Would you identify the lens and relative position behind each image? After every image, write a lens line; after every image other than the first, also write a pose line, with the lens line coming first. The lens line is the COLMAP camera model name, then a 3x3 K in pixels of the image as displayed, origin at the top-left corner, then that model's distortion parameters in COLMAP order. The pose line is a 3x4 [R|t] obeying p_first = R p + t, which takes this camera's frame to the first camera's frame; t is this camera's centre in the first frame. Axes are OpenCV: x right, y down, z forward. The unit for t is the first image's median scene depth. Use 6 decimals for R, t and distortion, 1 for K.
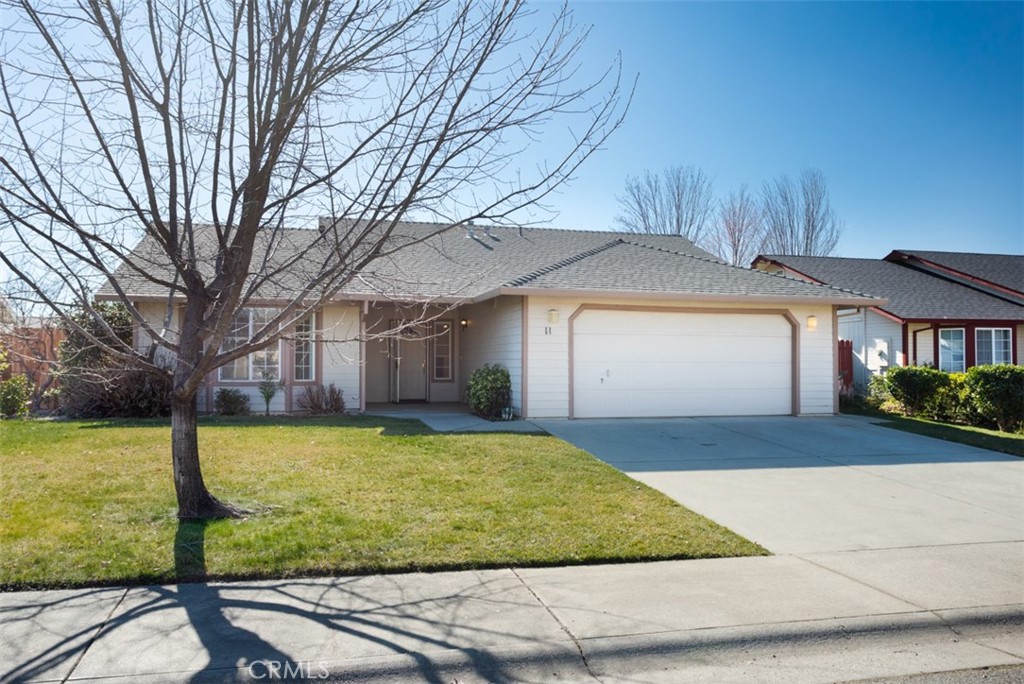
lens RADIAL K [[704.9, 0, 538.7], [0, 704.9, 338.6], [0, 0, 1]] dist [0.002648, 0.000691]
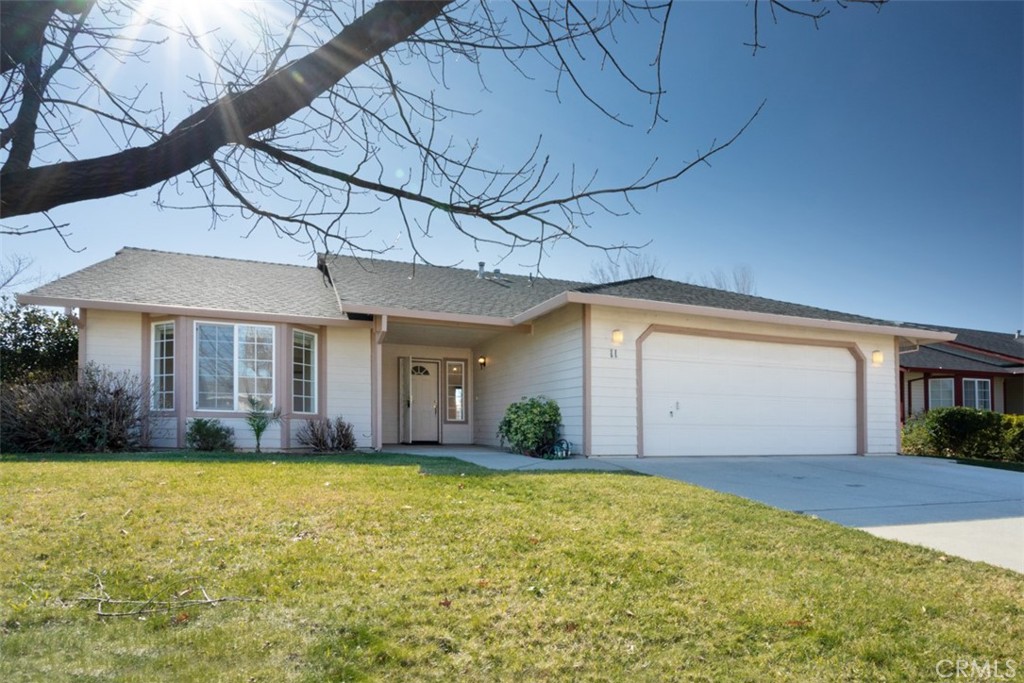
lens RADIAL K [[556.0, 0, 583.1], [0, 556.0, 420.2], [0, 0, 1]] dist [-0.030871, 0.002324]
pose [[0.987490, 0.013430, 0.157111, -0.115884], [-0.017294, 0.999580, 0.023253, 0.049991], [-0.156733, -0.025679, 0.987307, 0.319790]]
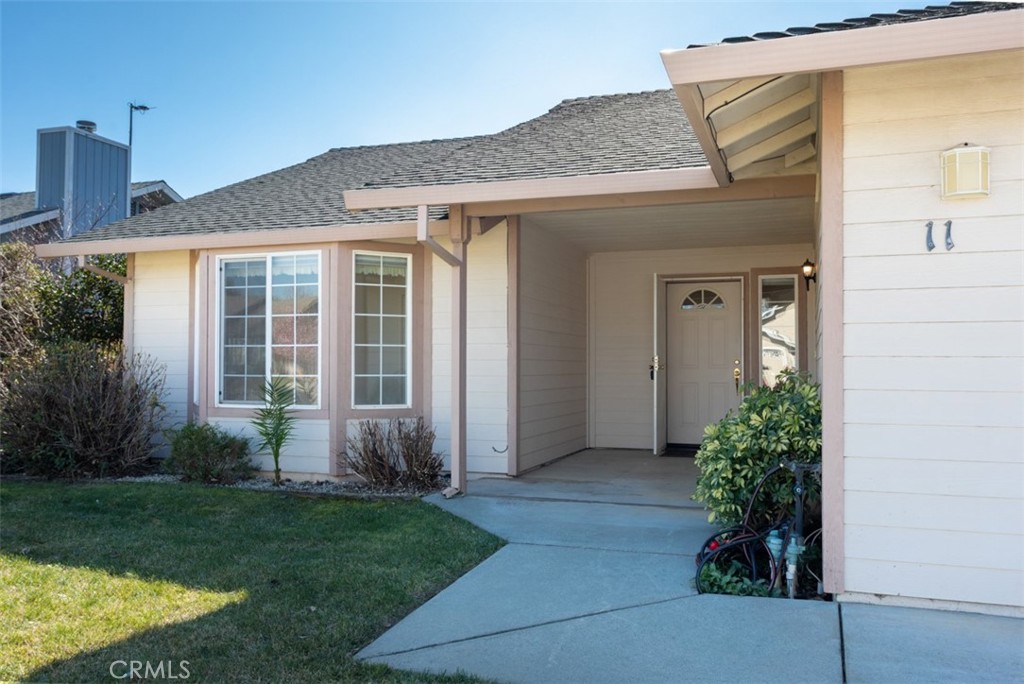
lens RADIAL K [[894.1, 0, 512.0], [0, 894.1, 342.0], [0, 0, 1]] dist [0.050617, -0.004615]
pose [[0.829921, -0.017204, -0.557616, 0.058064], [0.023093, 0.999727, 0.003527, 0.018850], [0.557403, -0.015805, 0.830092, 0.611437]]
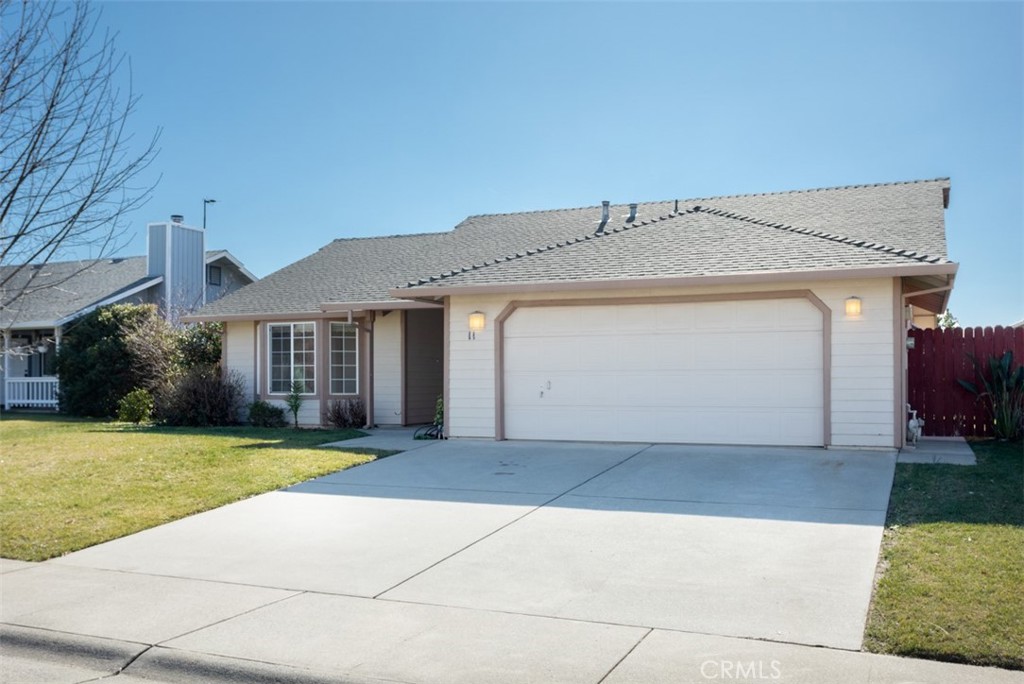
lens RADIAL K [[937.5, 0, 512.1], [0, 937.5, 366.0], [0, 0, 1]] dist [0.014153, 0.007095]
pose [[0.801711, -0.015598, -0.597508, 0.663808], [0.028606, 0.999515, 0.012290, 0.012242], [0.597027, -0.026946, 0.801769, 0.112839]]
